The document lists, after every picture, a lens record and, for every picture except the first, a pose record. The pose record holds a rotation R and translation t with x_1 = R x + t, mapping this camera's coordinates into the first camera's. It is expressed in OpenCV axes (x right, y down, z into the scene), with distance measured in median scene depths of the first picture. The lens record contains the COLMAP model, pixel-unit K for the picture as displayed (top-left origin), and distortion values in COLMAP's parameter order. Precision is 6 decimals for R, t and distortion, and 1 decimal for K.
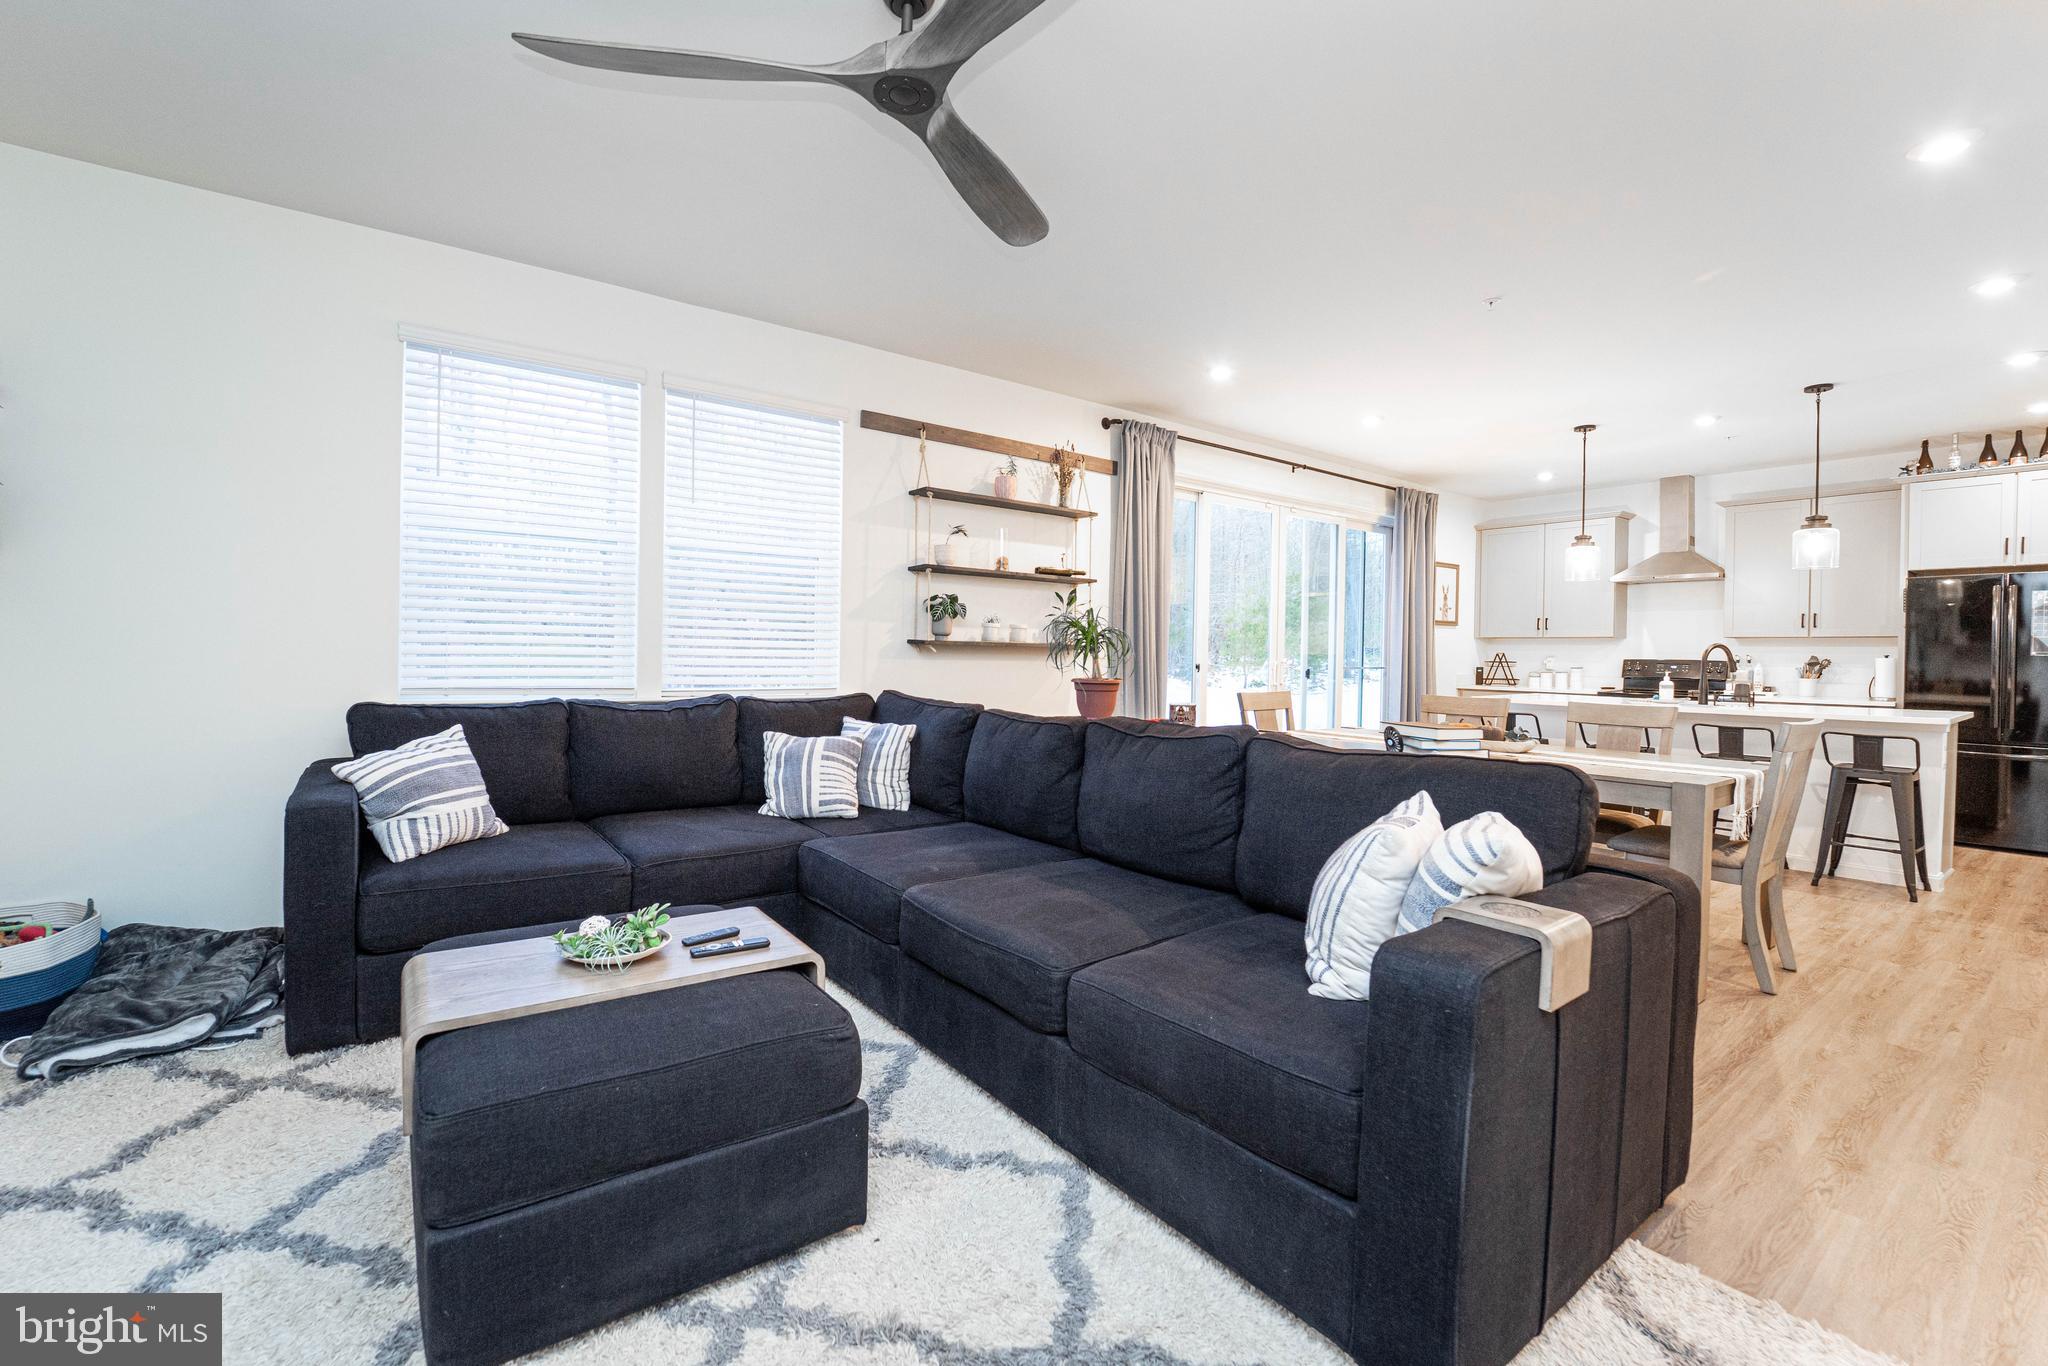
lens RADIAL K [[856.2, 0, 997.4], [0, 856.2, 661.6], [0, 0, 1]] dist [-0.011771, -0.000034]
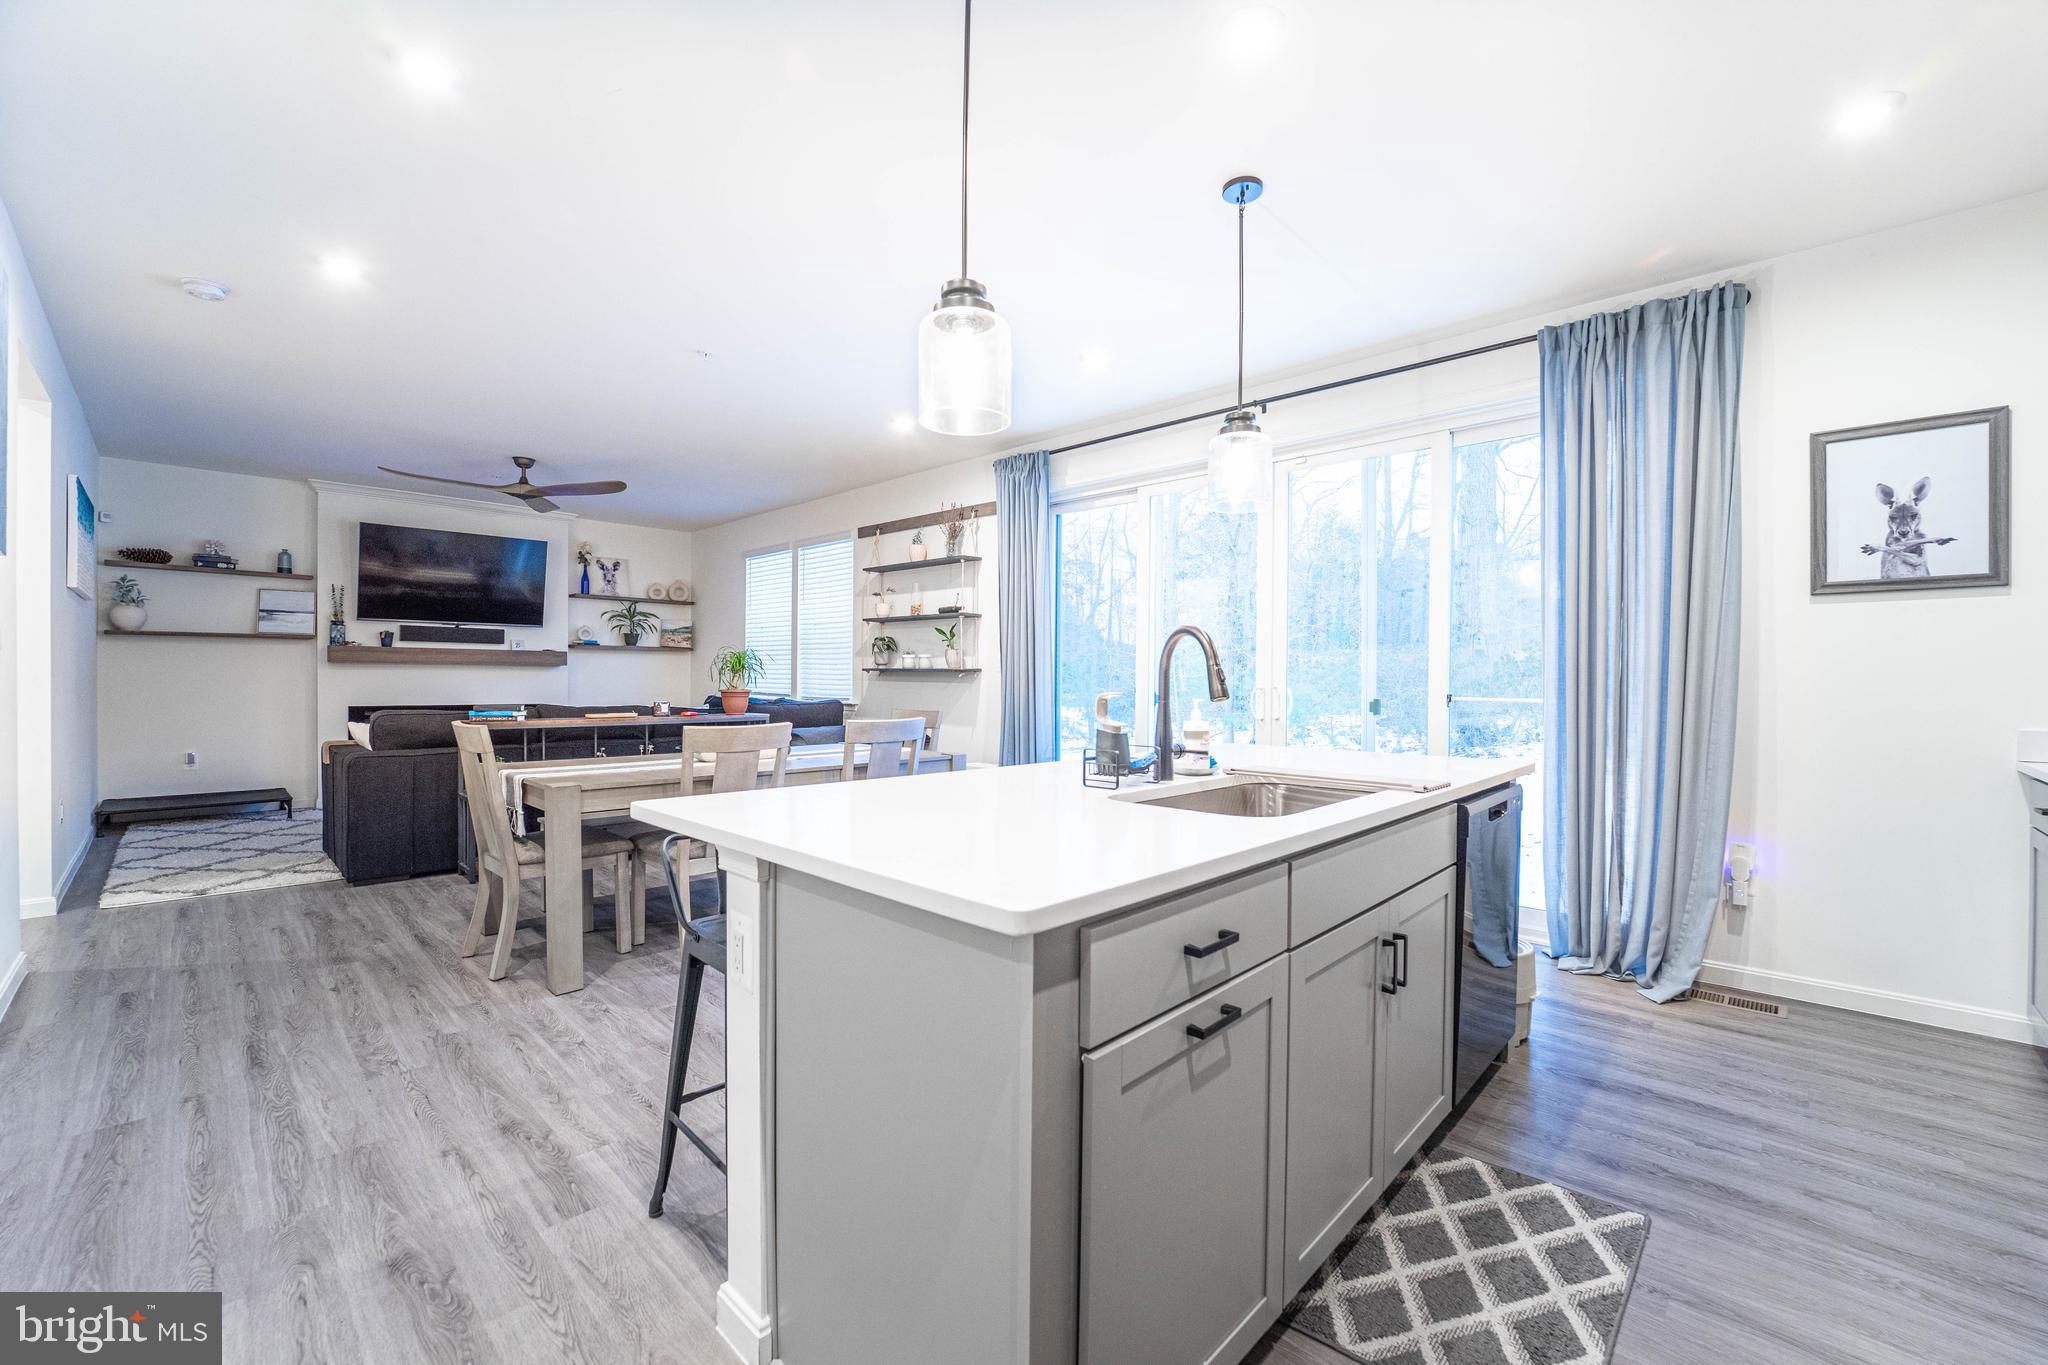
lens RADIAL K [[815.8, 0, 1024.9], [0, 815.8, 687.1], [0, 0, 1]] dist [-0.026075, -0.000180]
pose [[0.182494, -0.002877, -0.983203, 1.227426], [-0.017235, 0.999833, -0.006125, 0.010979], [0.983056, 0.018064, 0.182414, 0.888895]]
